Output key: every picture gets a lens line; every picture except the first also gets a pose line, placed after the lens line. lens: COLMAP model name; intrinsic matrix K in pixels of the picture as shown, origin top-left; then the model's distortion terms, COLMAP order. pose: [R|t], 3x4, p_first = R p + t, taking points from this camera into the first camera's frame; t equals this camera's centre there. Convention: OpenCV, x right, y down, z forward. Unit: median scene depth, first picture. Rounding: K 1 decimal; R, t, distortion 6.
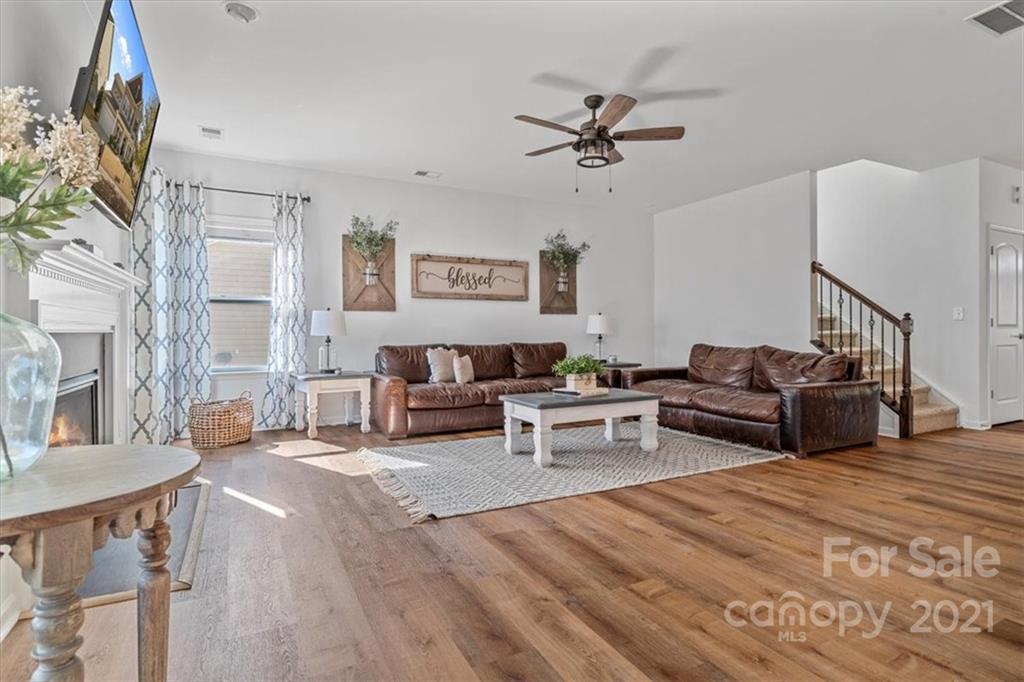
lens RADIAL K [[521.8, 0, 507.9], [0, 521.8, 330.7], [0, 0, 1]] dist [0.000791, -0.001015]
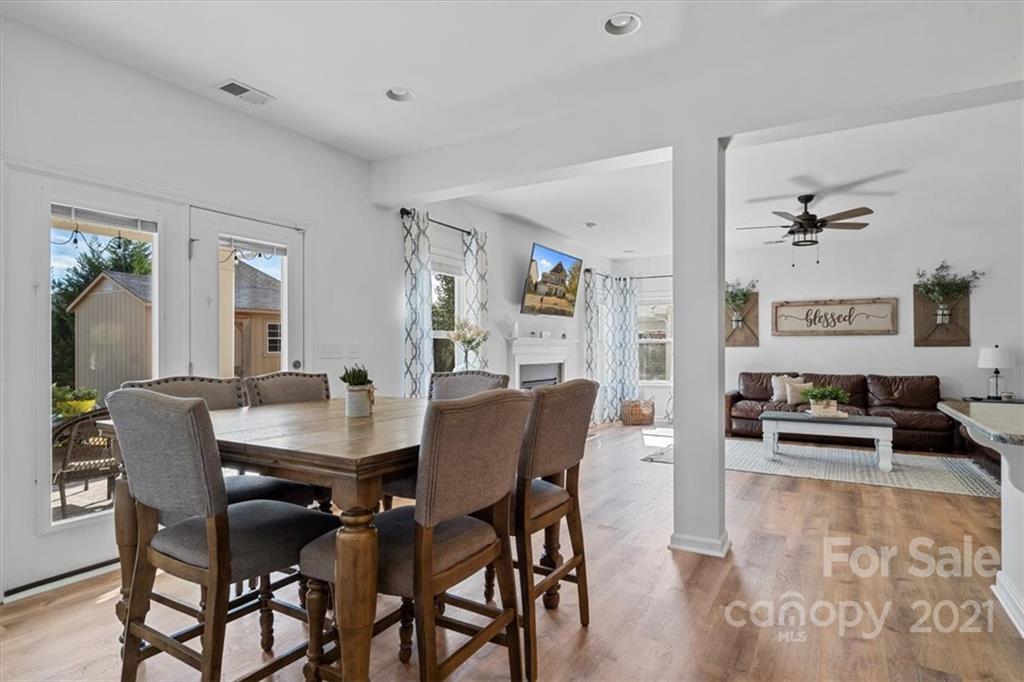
lens RADIAL K [[521.8, 0, 524.5], [0, 521.8, 348.3], [0, 0, 1]] dist [0.000791, -0.001015]
pose [[0.535658, -0.000428, -0.844435, 0.596753], [-0.002106, 0.999996, -0.001842, -0.029346], [0.844432, 0.002765, 0.535655, -0.223687]]
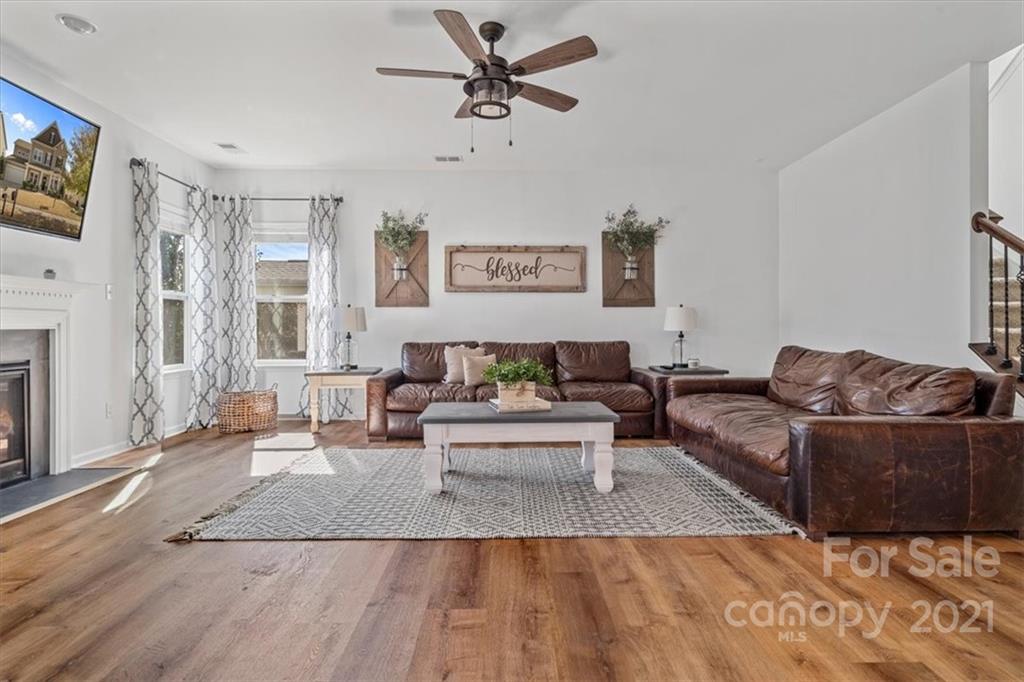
lens RADIAL K [[521.8, 0, 508.5], [0, 521.8, 329.0], [0, 0, 1]] dist [0.000791, -0.001015]
pose [[0.897167, 0.002210, -0.441687, 0.343813], [0.000140, 0.999986, 0.005288, -0.001324], [0.441692, -0.004806, 0.897154, 0.204307]]
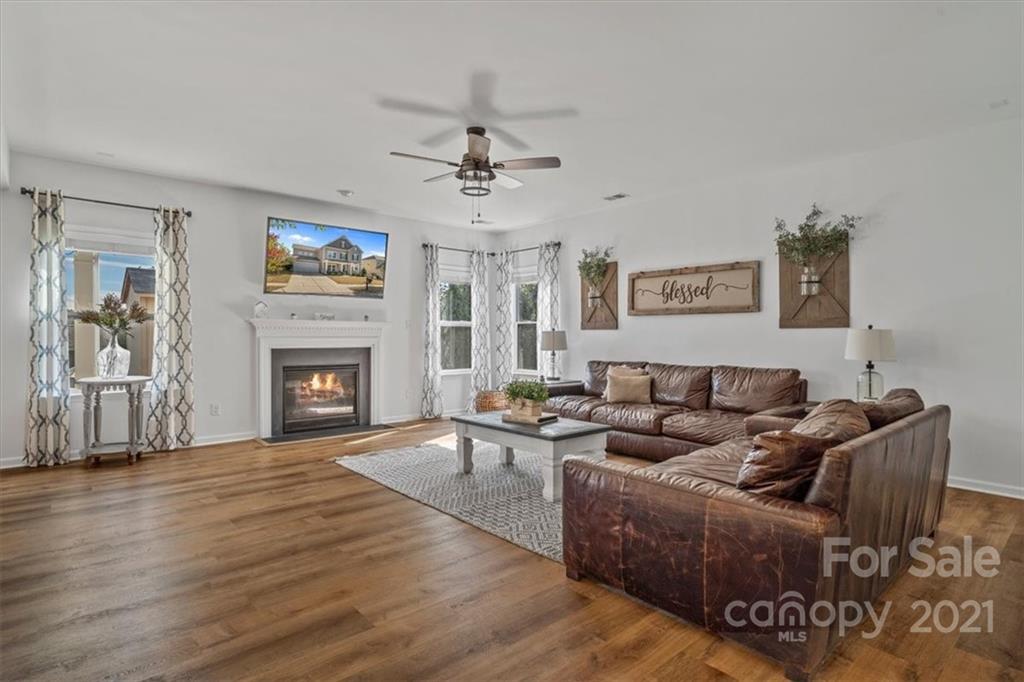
lens RADIAL K [[521.8, 0, 521.0], [0, 521.8, 336.3], [0, 0, 1]] dist [0.000791, -0.001015]
pose [[0.260703, 0.004174, -0.965410, 0.773907], [-0.002875, 0.999990, 0.003547, -0.026295], [0.965415, 0.001851, 0.260712, 0.533803]]
